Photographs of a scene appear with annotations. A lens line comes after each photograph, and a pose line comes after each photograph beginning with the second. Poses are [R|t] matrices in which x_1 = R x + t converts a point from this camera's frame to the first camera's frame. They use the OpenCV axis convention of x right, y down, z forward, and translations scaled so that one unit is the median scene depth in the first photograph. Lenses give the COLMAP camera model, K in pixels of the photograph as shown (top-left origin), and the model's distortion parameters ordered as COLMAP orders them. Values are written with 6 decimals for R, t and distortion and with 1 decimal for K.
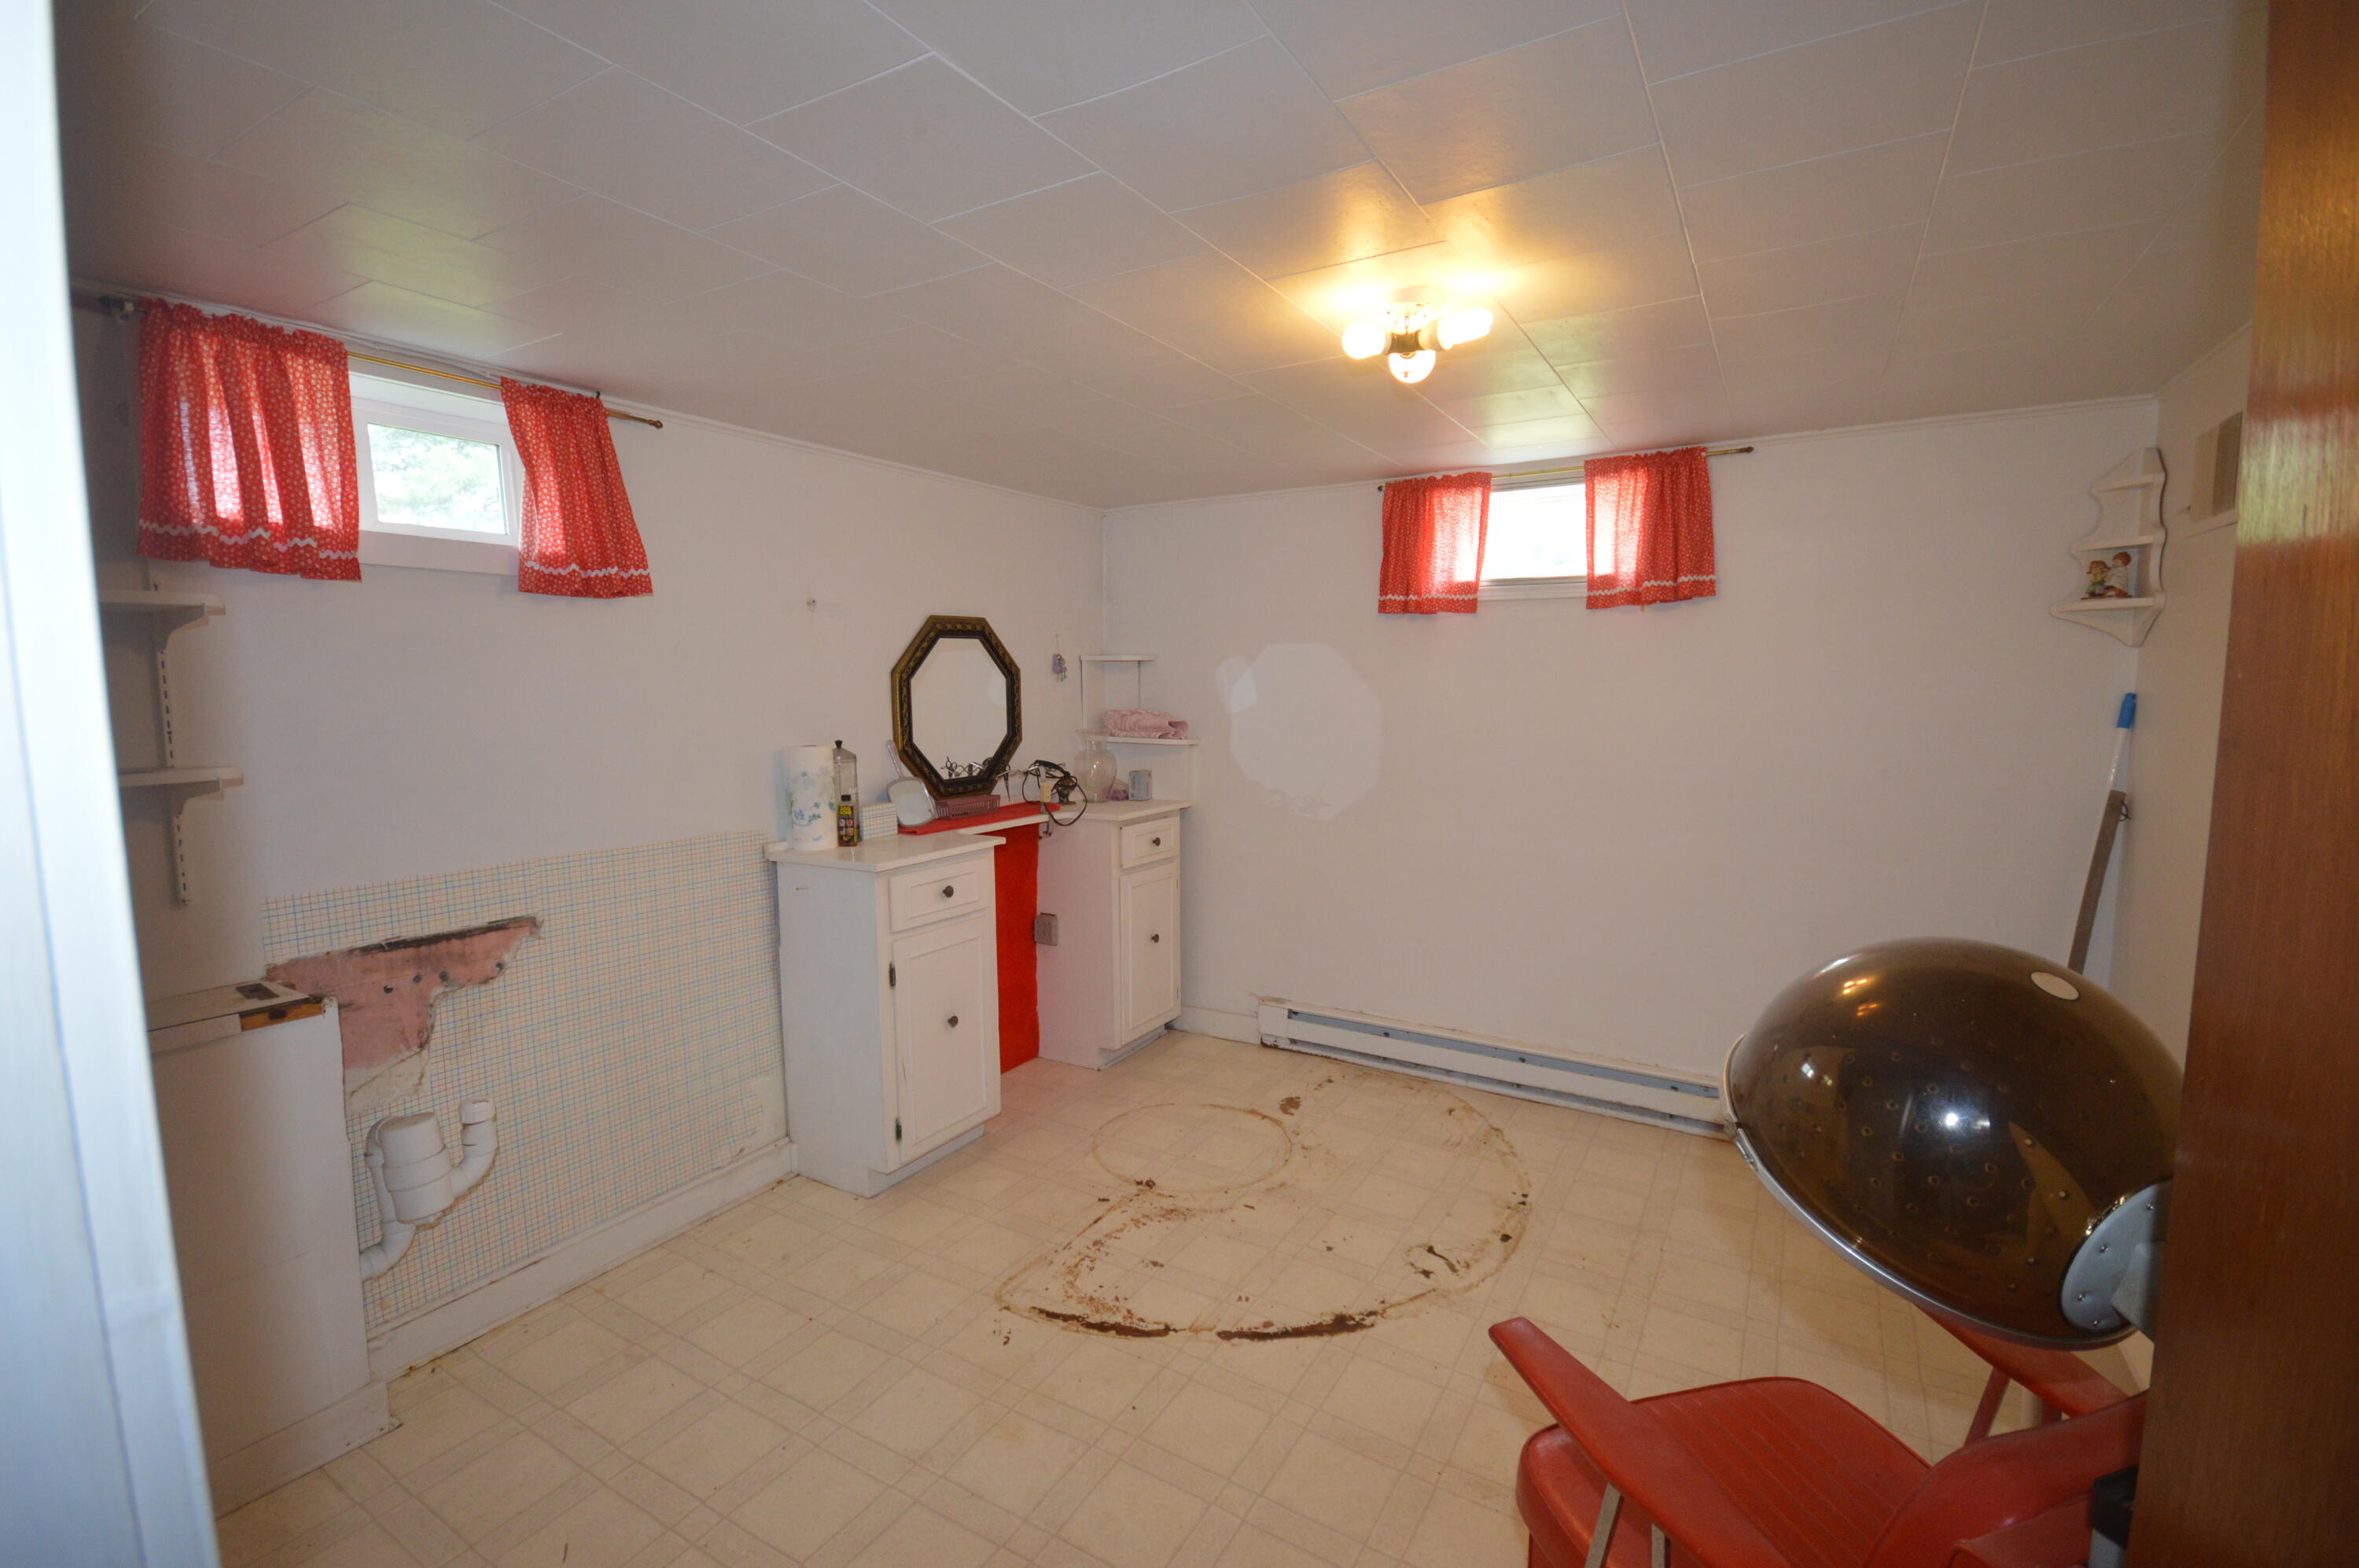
lens RADIAL K [[1045.3, 0, 1171.6], [0, 1045.3, 794.0], [0, 0, 1]] dist [-0.011368, 0.000115]
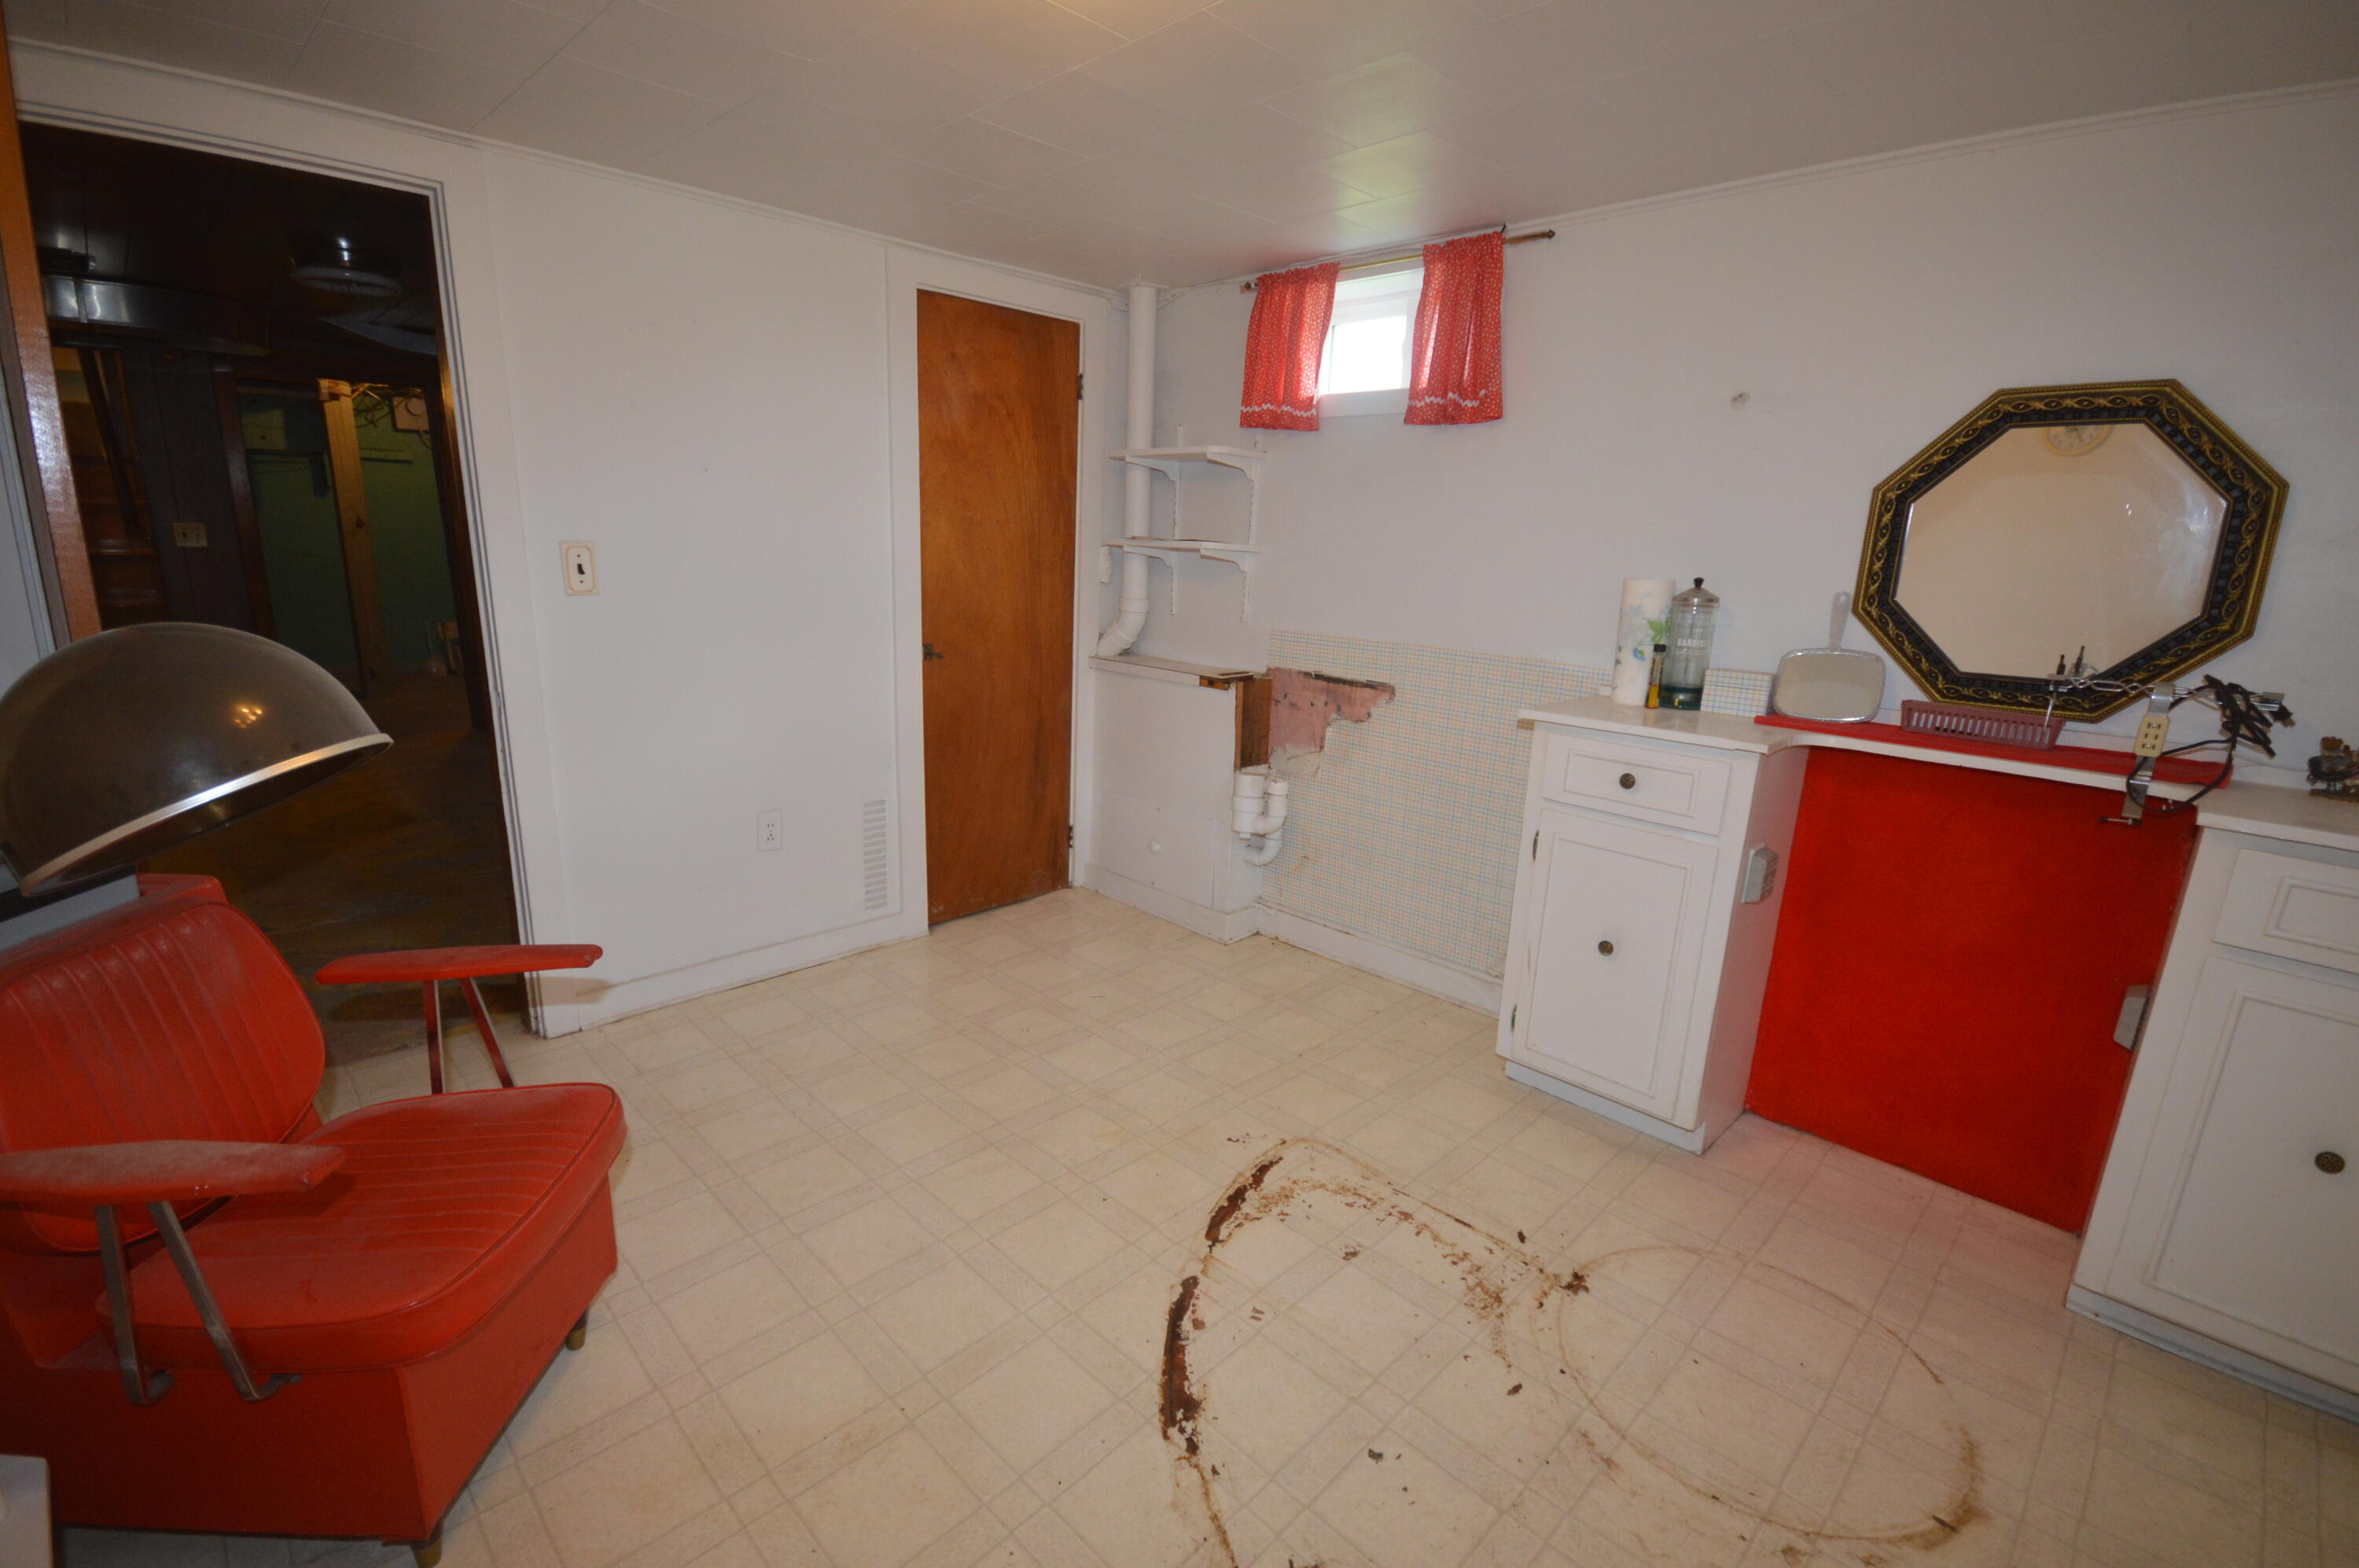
lens RADIAL K [[1045.3, 0, 1171.6], [0, 1045.3, 794.0], [0, 0, 1]] dist [-0.011368, 0.000115]
pose [[-0.246245, 0.234572, -0.940393, 0.709486], [-0.136061, 0.952295, 0.273169, -0.072012], [0.959610, 0.195217, -0.202582, 1.028160]]
